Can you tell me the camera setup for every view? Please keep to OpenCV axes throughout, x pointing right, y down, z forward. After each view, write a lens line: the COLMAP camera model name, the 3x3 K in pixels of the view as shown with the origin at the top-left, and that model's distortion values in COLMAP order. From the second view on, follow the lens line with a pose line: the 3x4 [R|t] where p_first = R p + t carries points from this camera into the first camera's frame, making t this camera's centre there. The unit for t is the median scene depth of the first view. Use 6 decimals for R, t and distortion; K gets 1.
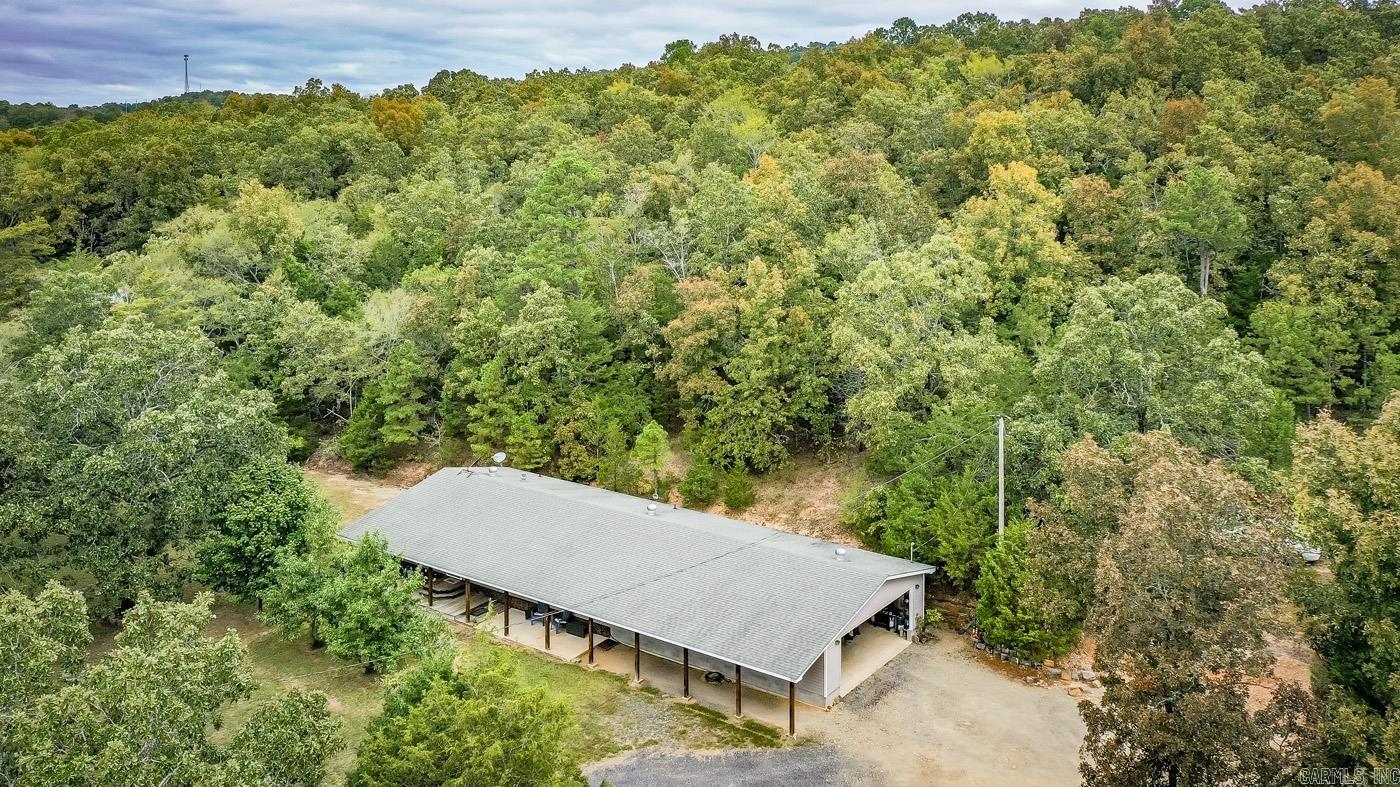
lens RADIAL K [[1042.5, 0, 694.2], [0, 1042.5, 387.3], [0, 0, 1]] dist [0.006866, -0.002200]
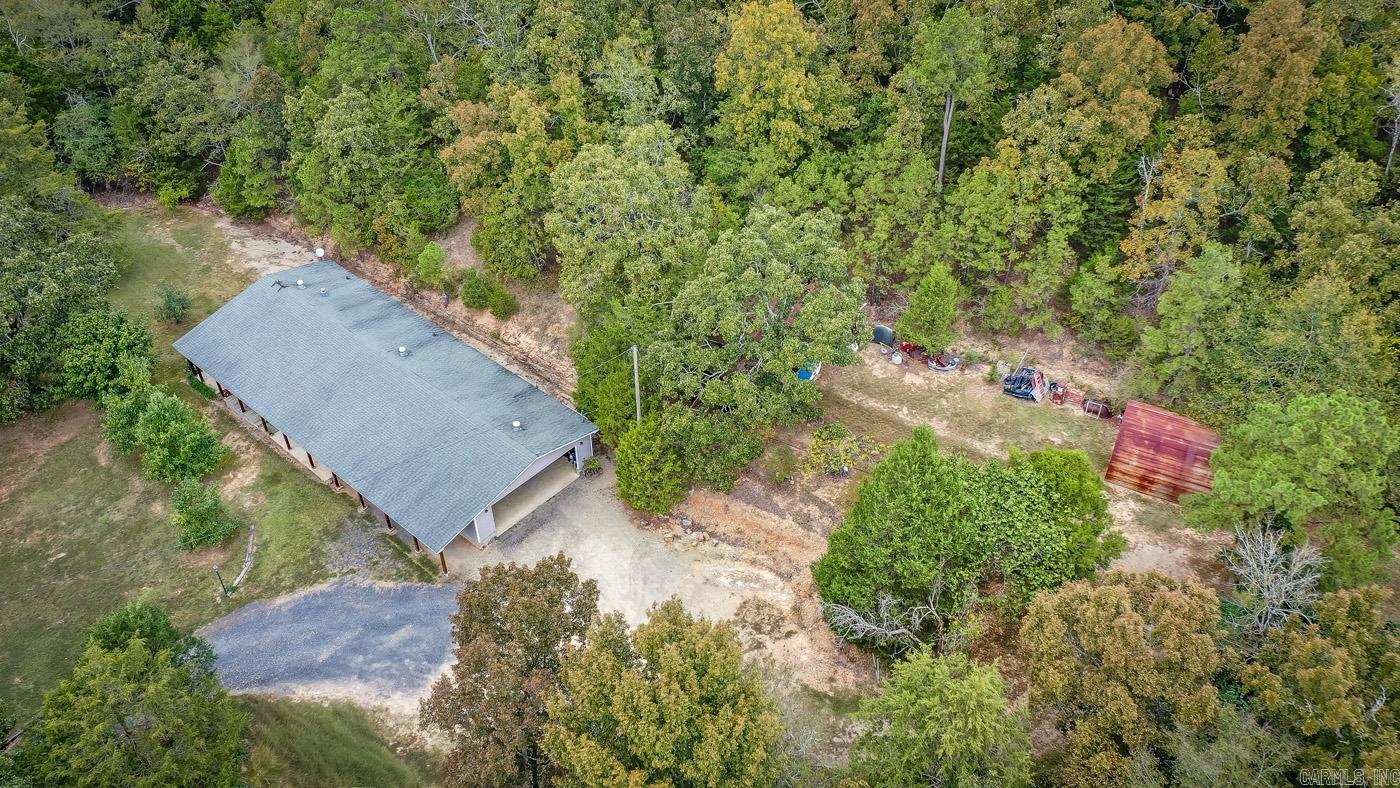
lens RADIAL K [[902.0, 0, 698.3], [0, 902.0, 391.1], [0, 0, 1]] dist [0.008990, 0.001177]
pose [[0.996275, 0.066248, -0.055199, 0.419604], [-0.027548, 0.851104, 0.524274, -0.468715], [0.081712, -0.520801, 0.849759, 0.072658]]
